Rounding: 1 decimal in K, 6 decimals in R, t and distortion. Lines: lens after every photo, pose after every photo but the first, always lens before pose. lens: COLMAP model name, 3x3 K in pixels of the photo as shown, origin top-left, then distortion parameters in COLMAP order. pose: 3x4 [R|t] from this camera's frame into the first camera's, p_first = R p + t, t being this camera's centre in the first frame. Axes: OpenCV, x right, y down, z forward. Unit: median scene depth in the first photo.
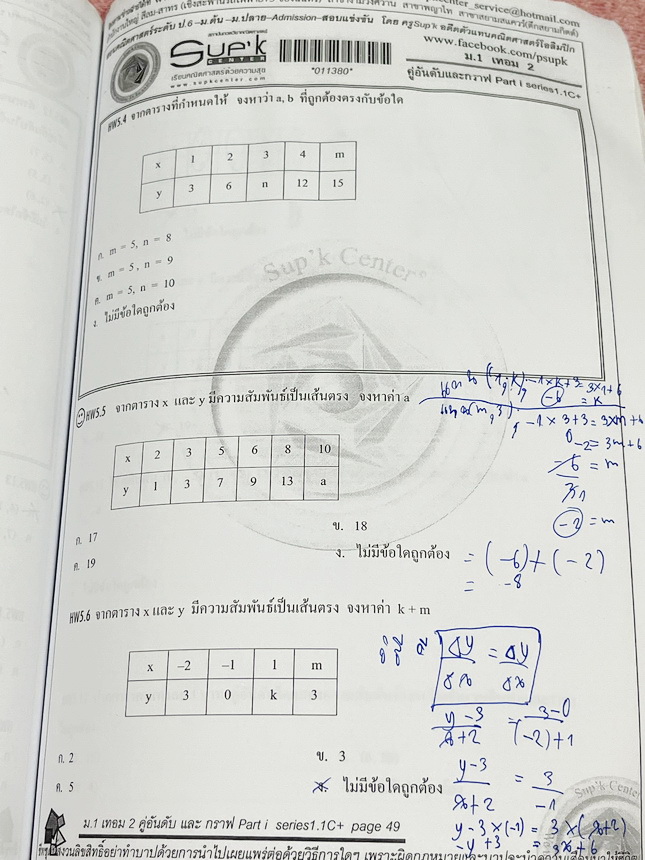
lens RADIAL K [[1219.3, 0, 335.6], [0, 1219.3, 363.6], [0, 0, 1]] dist [-0.022910, 0.924207]
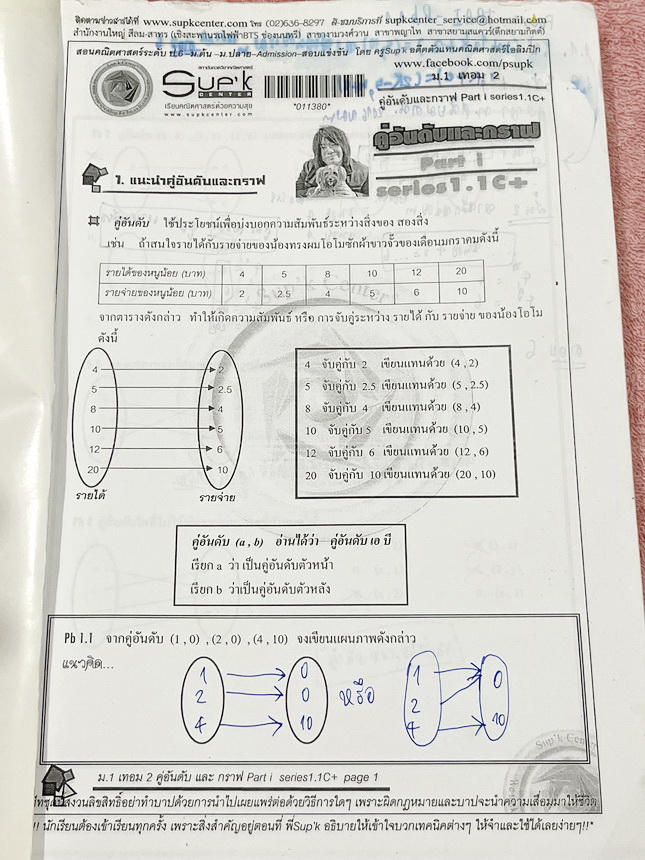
lens RADIAL K [[1212.7, 0, 303.8], [0, 1212.7, 359.1], [0, 0, 1]] dist [0.363811, -0.021722]
pose [[0.999619, -0.023085, -0.015137, 0.001585], [0.023661, 0.998958, 0.039026, -0.050426], [0.014220, -0.039369, 0.999124, -0.129324]]
